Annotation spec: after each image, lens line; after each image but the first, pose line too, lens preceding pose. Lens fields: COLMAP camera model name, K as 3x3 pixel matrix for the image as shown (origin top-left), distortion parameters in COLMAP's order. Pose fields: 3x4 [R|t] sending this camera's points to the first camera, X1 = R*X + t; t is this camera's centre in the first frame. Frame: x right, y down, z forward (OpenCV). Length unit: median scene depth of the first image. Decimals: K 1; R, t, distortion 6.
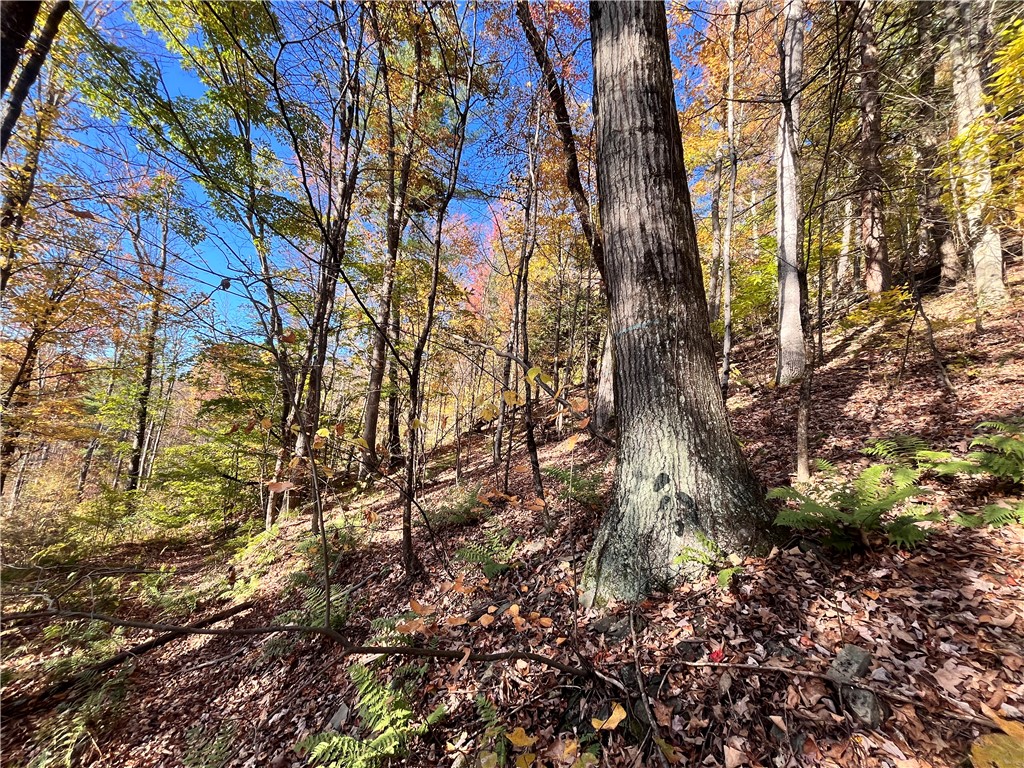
lens RADIAL K [[415.2, 0, 512.0], [0, 415.2, 384.0], [0, 0, 1]] dist [-0.000269, -0.000081]
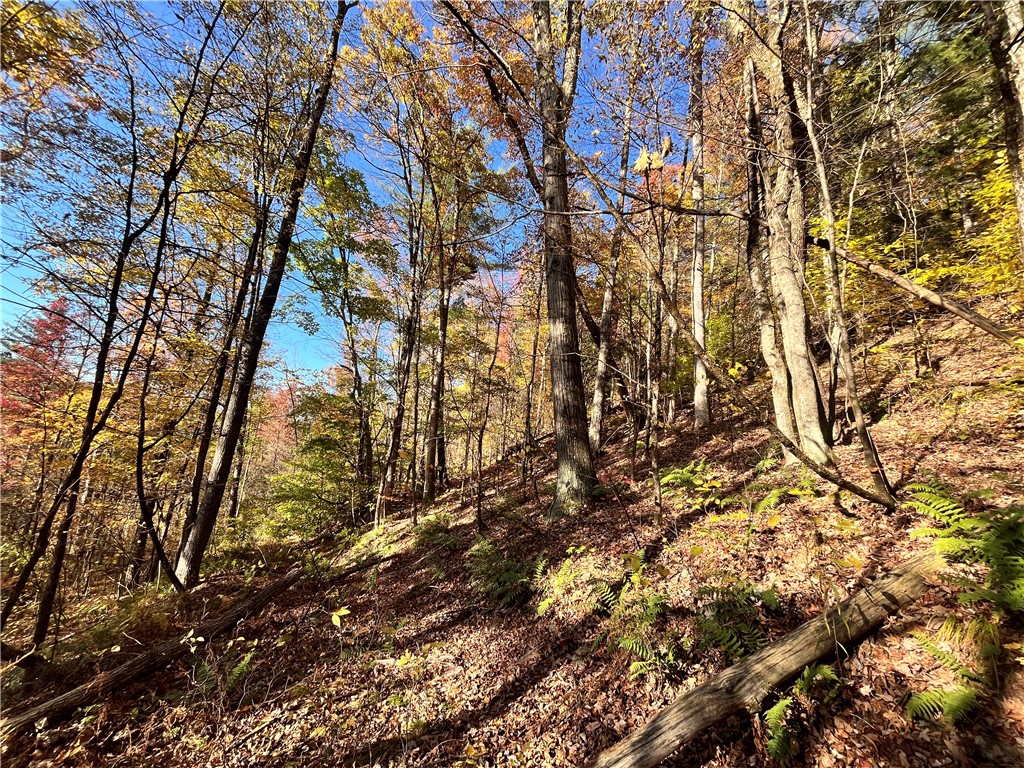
lens RADIAL K [[416.2, 0, 512.0], [0, 416.2, 384.0], [0, 0, 1]] dist [0.000635, 0.000014]
pose [[0.996943, -0.034537, -0.070087, 0.032534], [0.030932, 0.998174, -0.051877, -0.067315], [0.071750, 0.049550, 0.996191, -0.398512]]
